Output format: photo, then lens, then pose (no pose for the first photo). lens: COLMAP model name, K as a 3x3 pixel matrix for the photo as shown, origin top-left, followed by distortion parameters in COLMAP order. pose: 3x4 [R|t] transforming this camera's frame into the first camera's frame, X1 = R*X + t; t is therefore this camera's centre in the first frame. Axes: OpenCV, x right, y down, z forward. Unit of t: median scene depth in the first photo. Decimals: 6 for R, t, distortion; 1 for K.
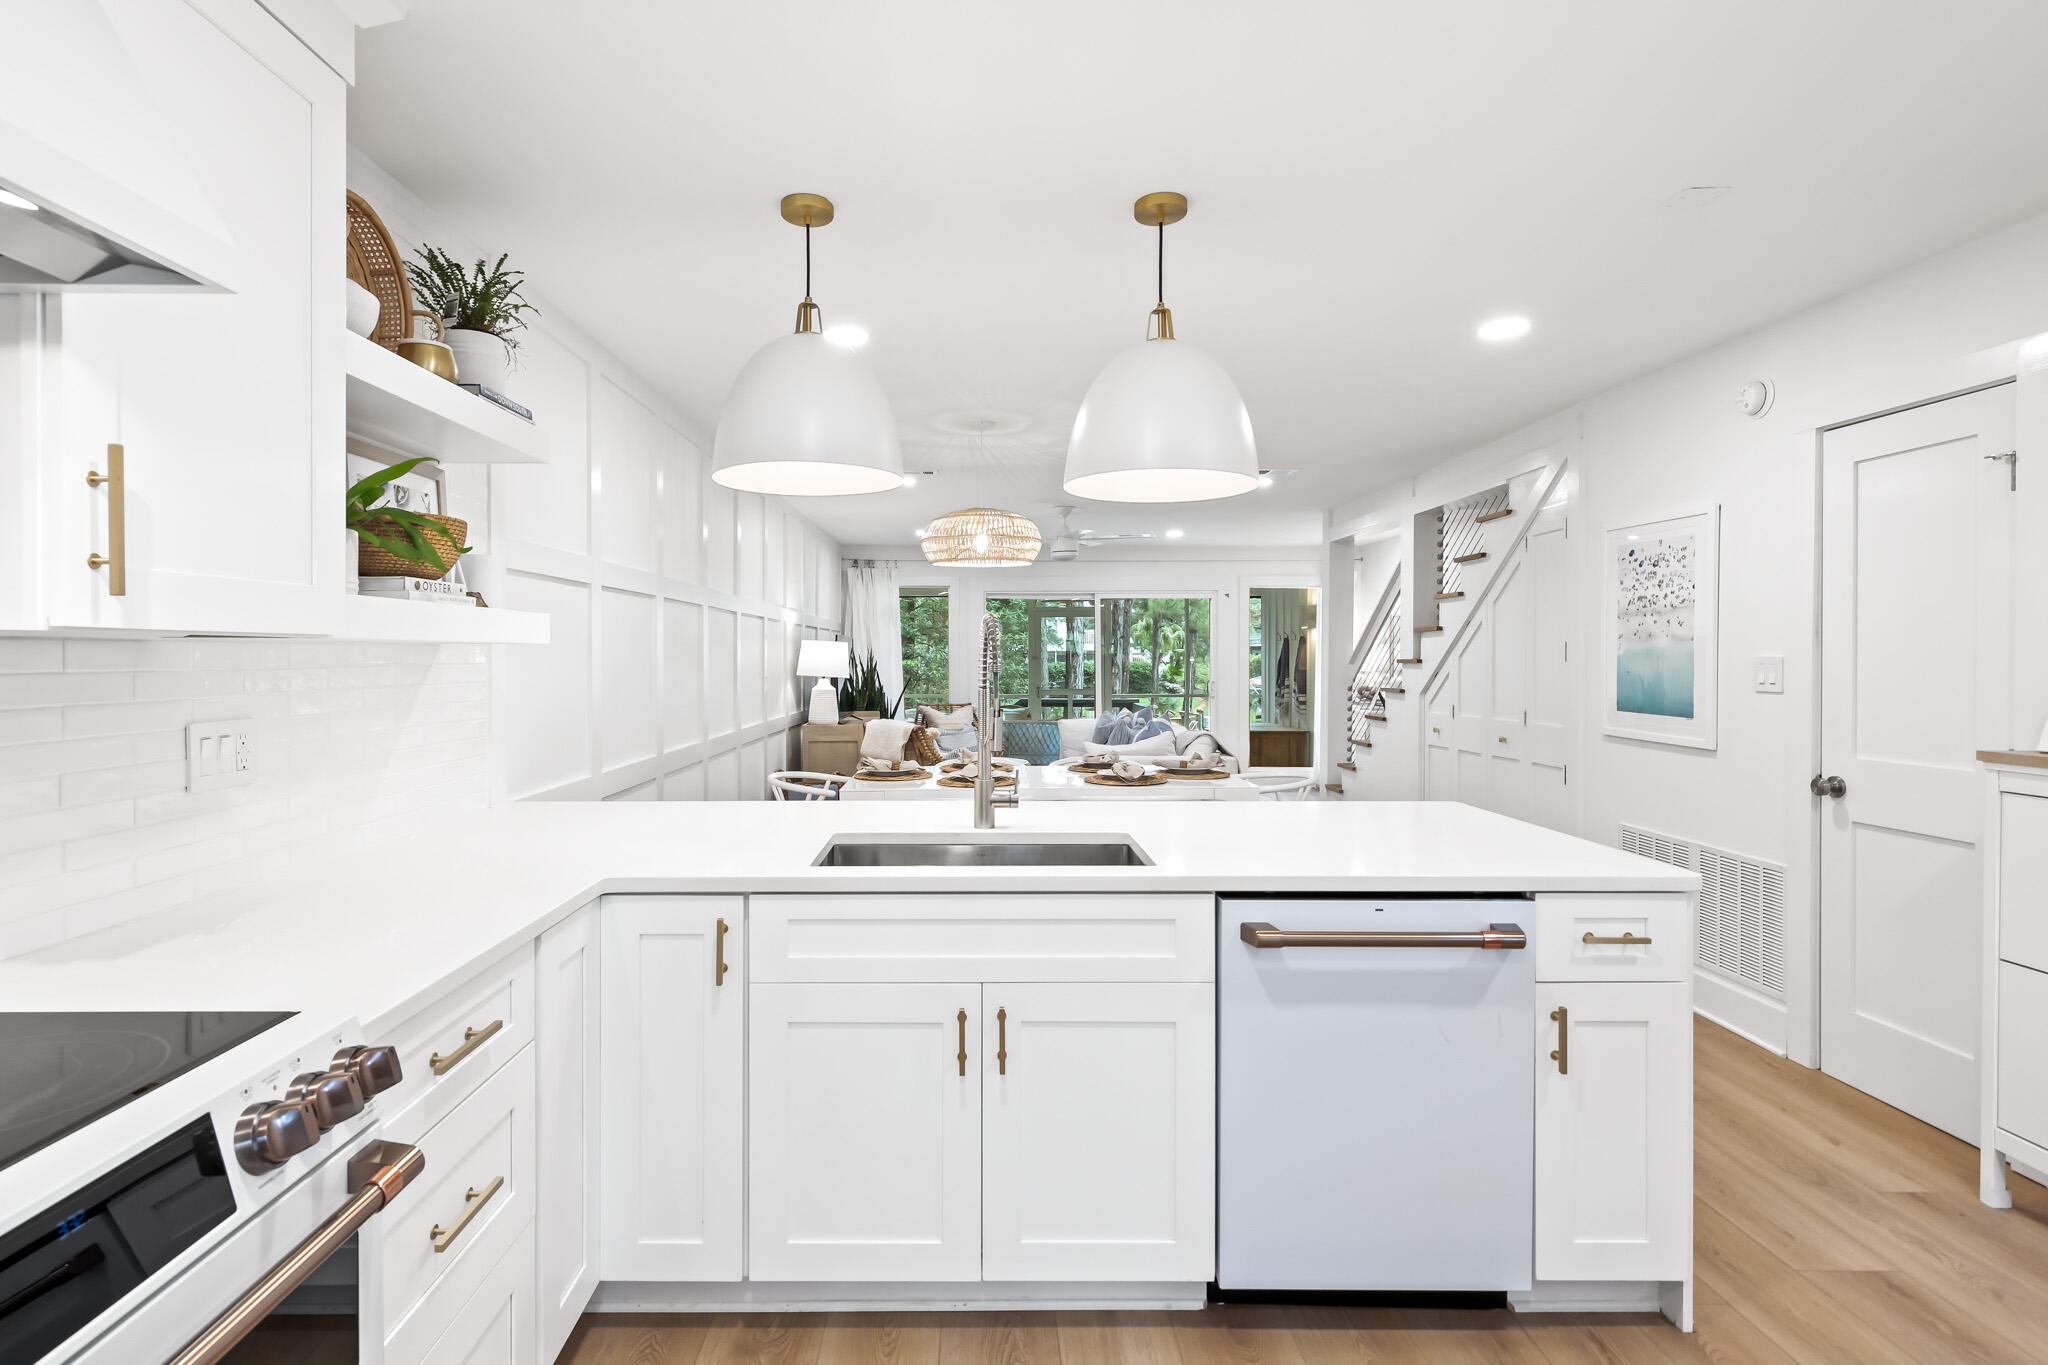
lens RADIAL K [[1019.2, 0, 1024.0], [0, 1019.2, 682.5], [0, 0, 1]] dist [0.001033, 0.000149]
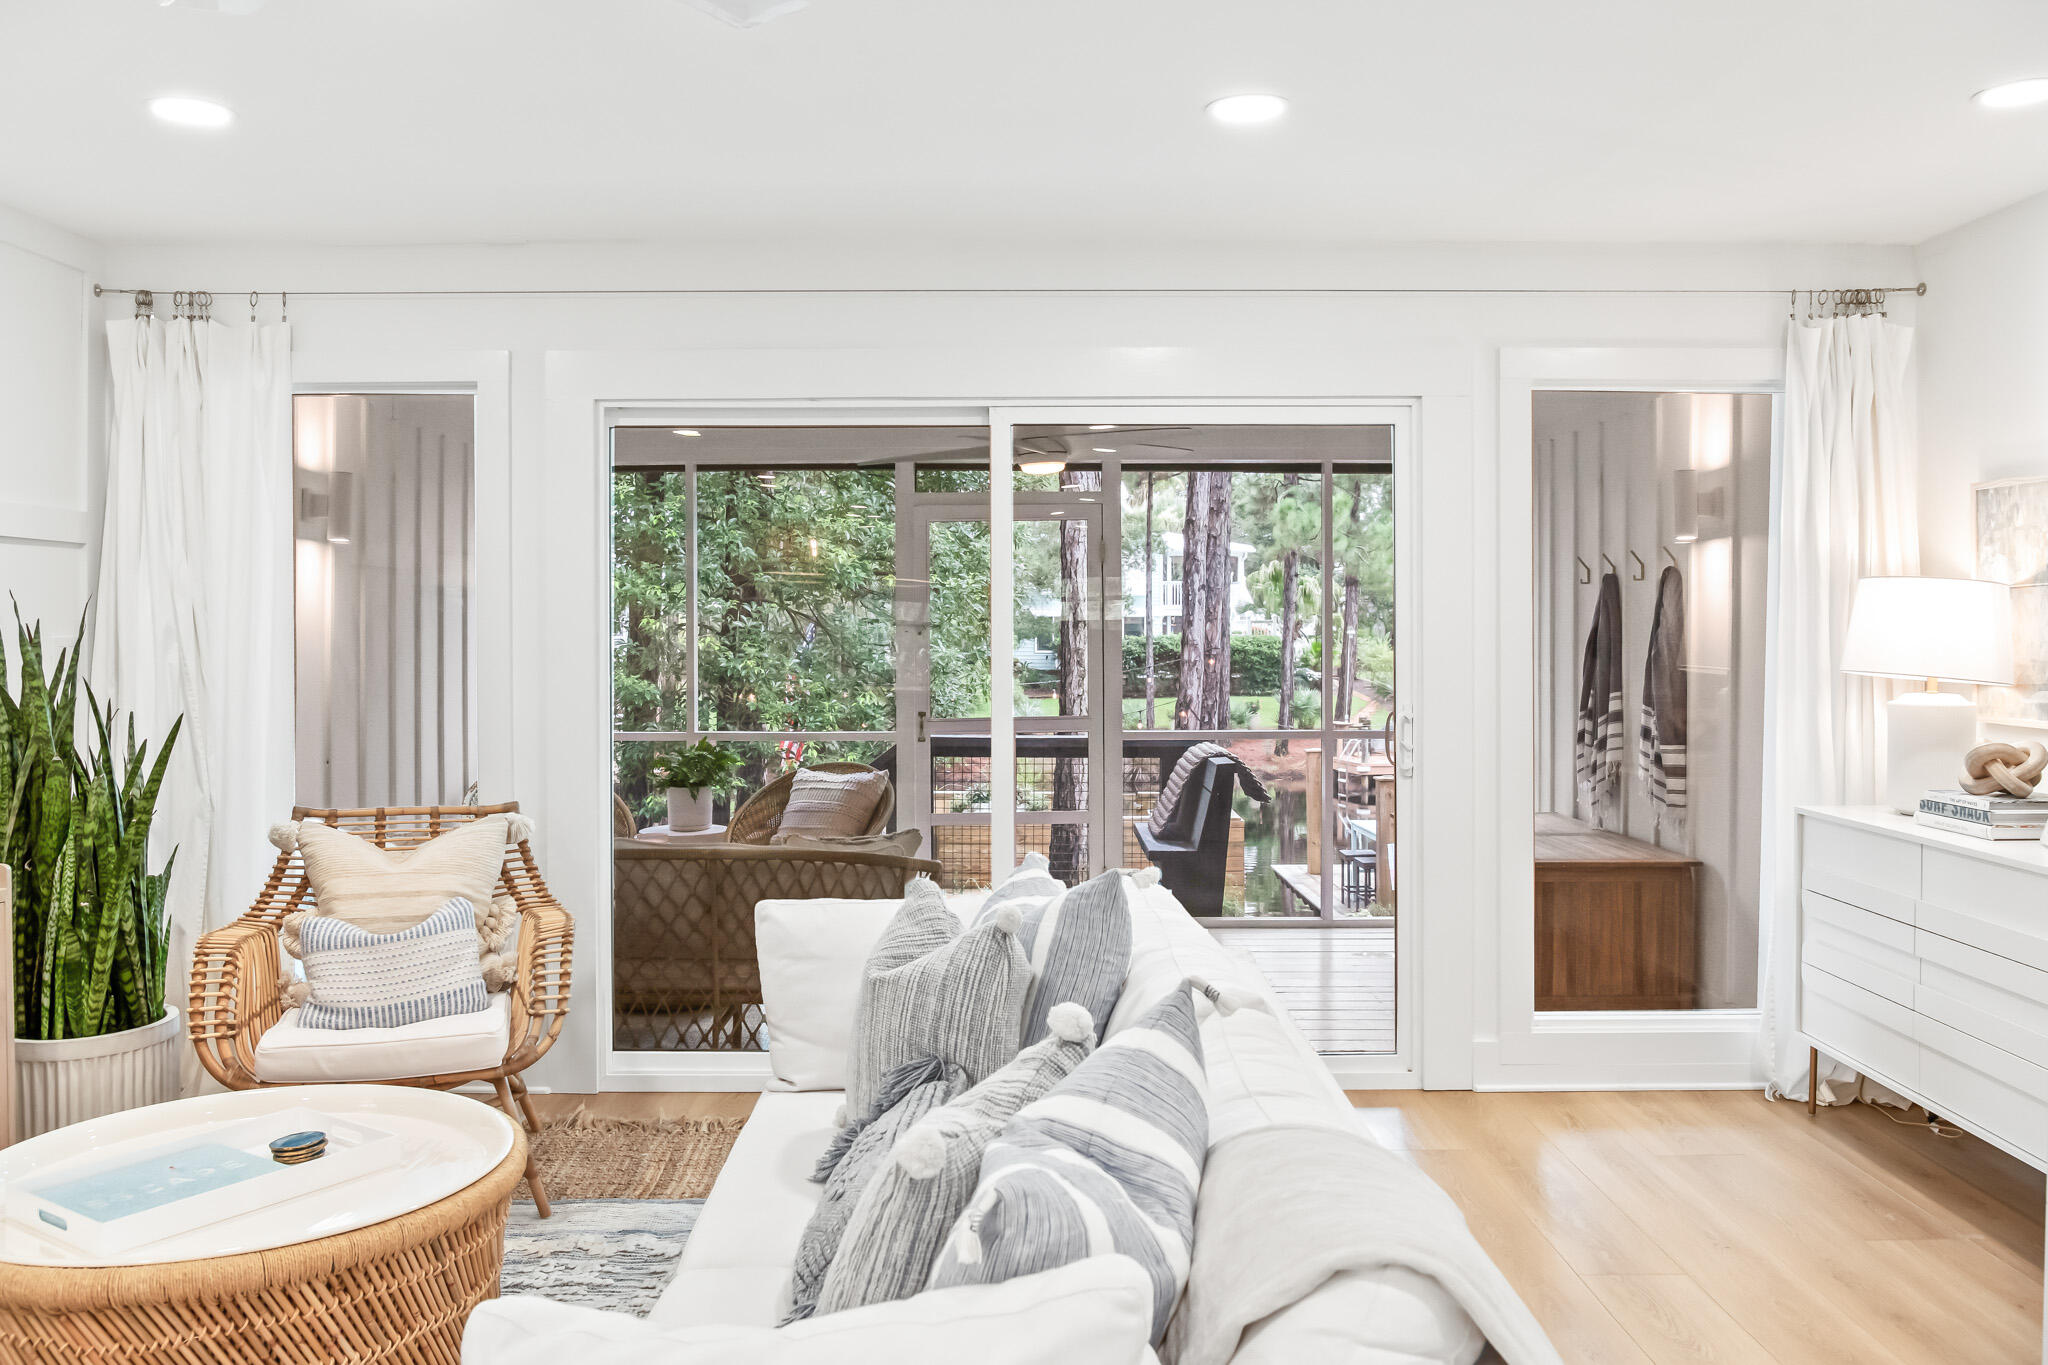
lens RADIAL K [[1606.8, 0, 1021.6], [0, 1606.8, 644.9], [0, 0, 1]] dist [-0.041866, 0.001215]
pose [[0.999182, 0.000568, -0.040424, 0.028003], [-0.001109, 0.999910, -0.013362, -0.004526], [0.040413, 0.013395, 0.999093, 0.159609]]
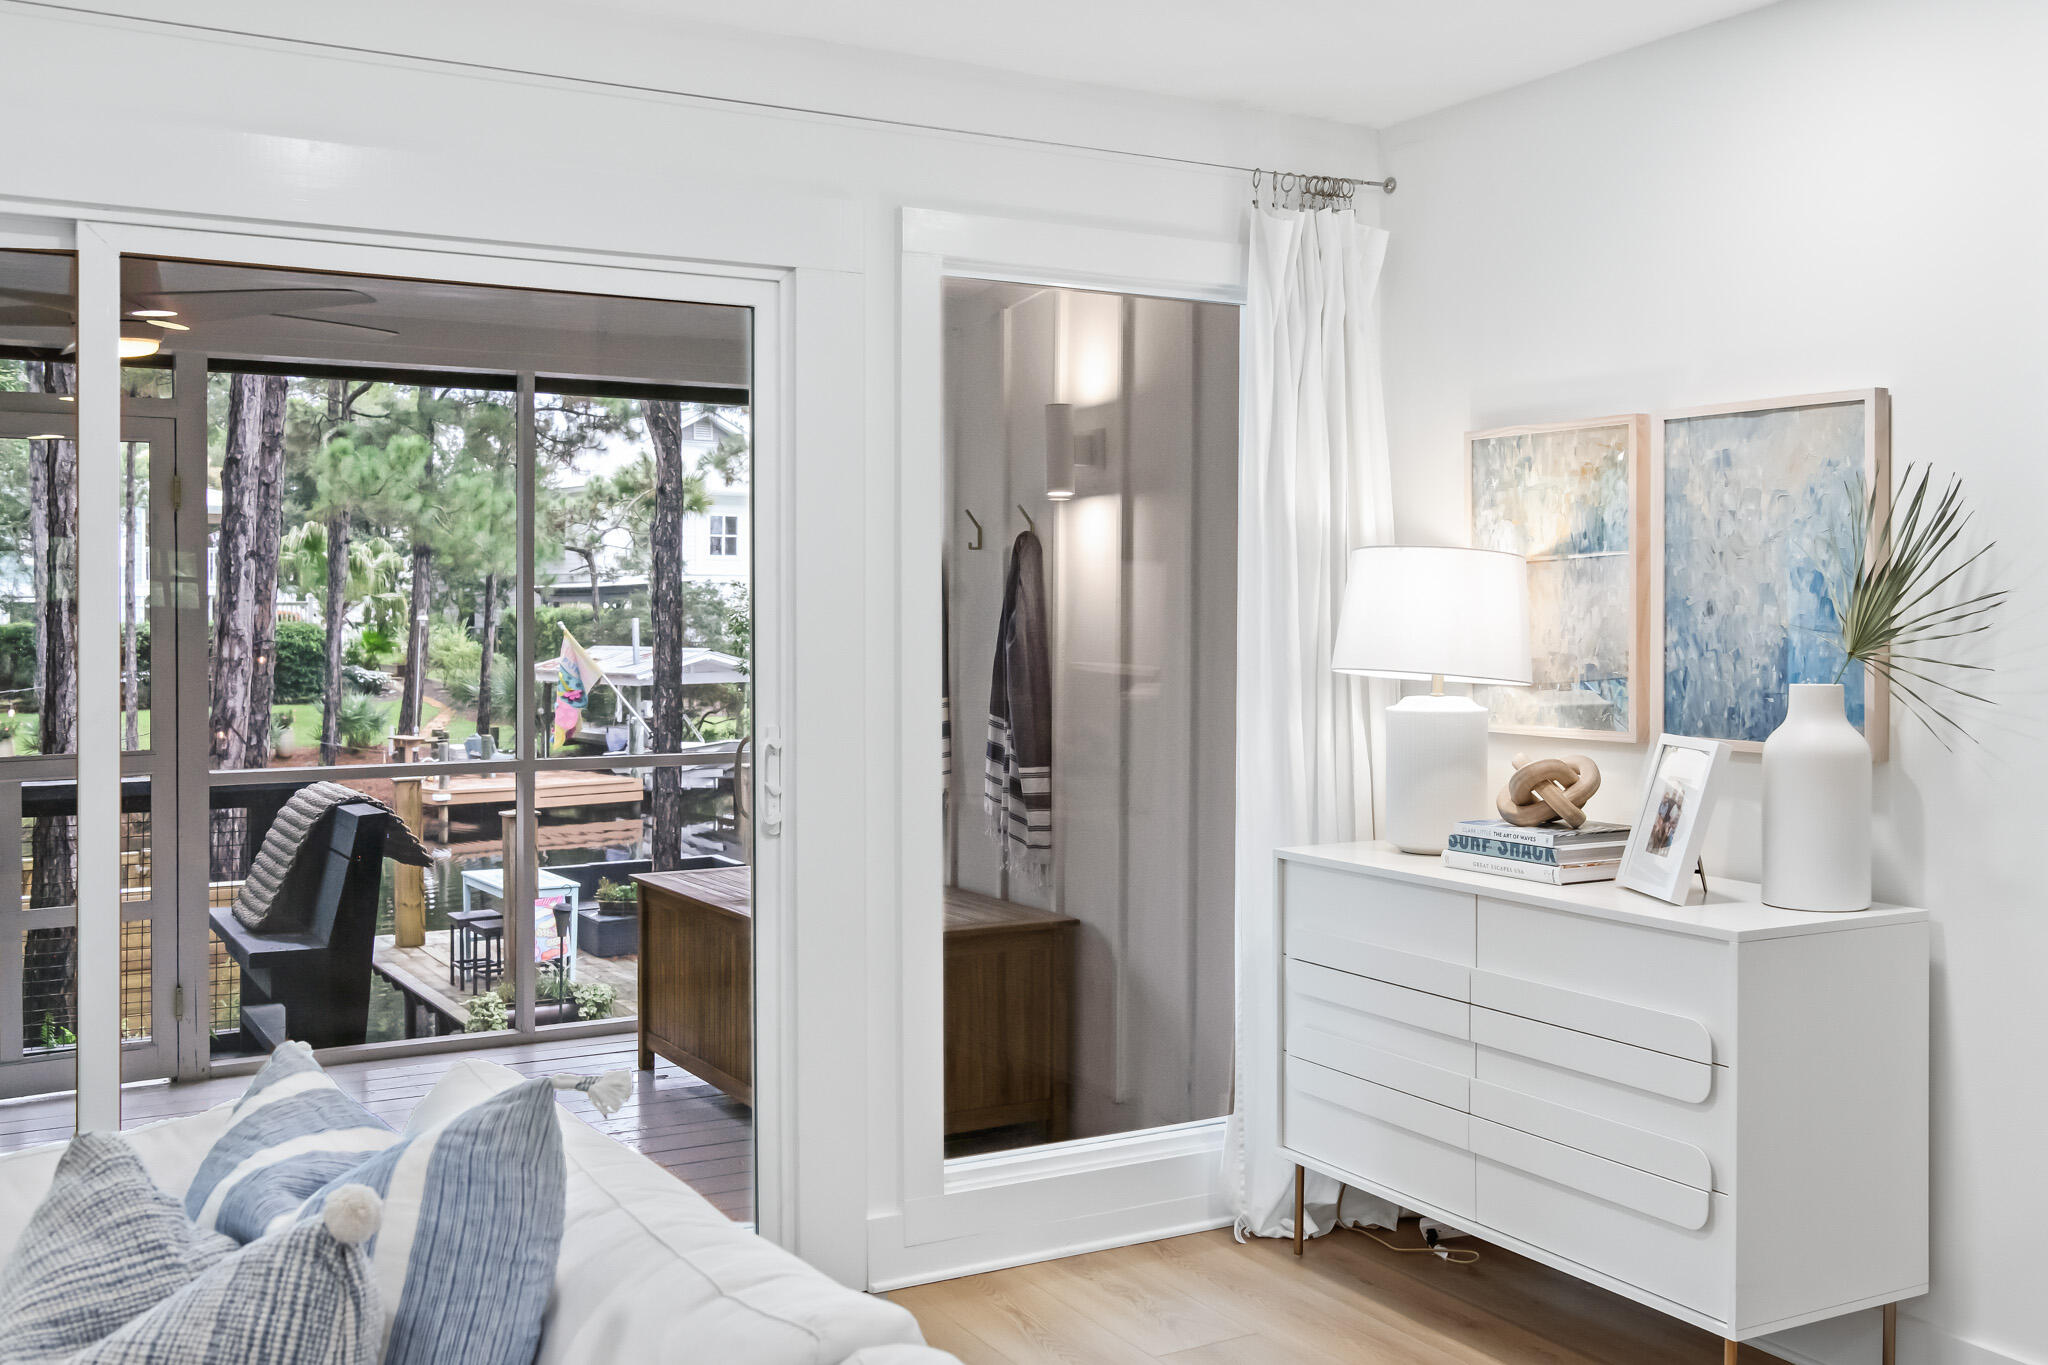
lens RADIAL K [[2008.3, 0, 1084.4], [0, 2008.3, 612.4], [0, 0, 1]] dist [-0.003896, 0.024103]
pose [[0.882479, 0.001092, 0.470350, 0.017506], [0.010291, 0.999713, -0.021628, -0.005149], [-0.470239, 0.023927, 0.882215, 0.186979]]
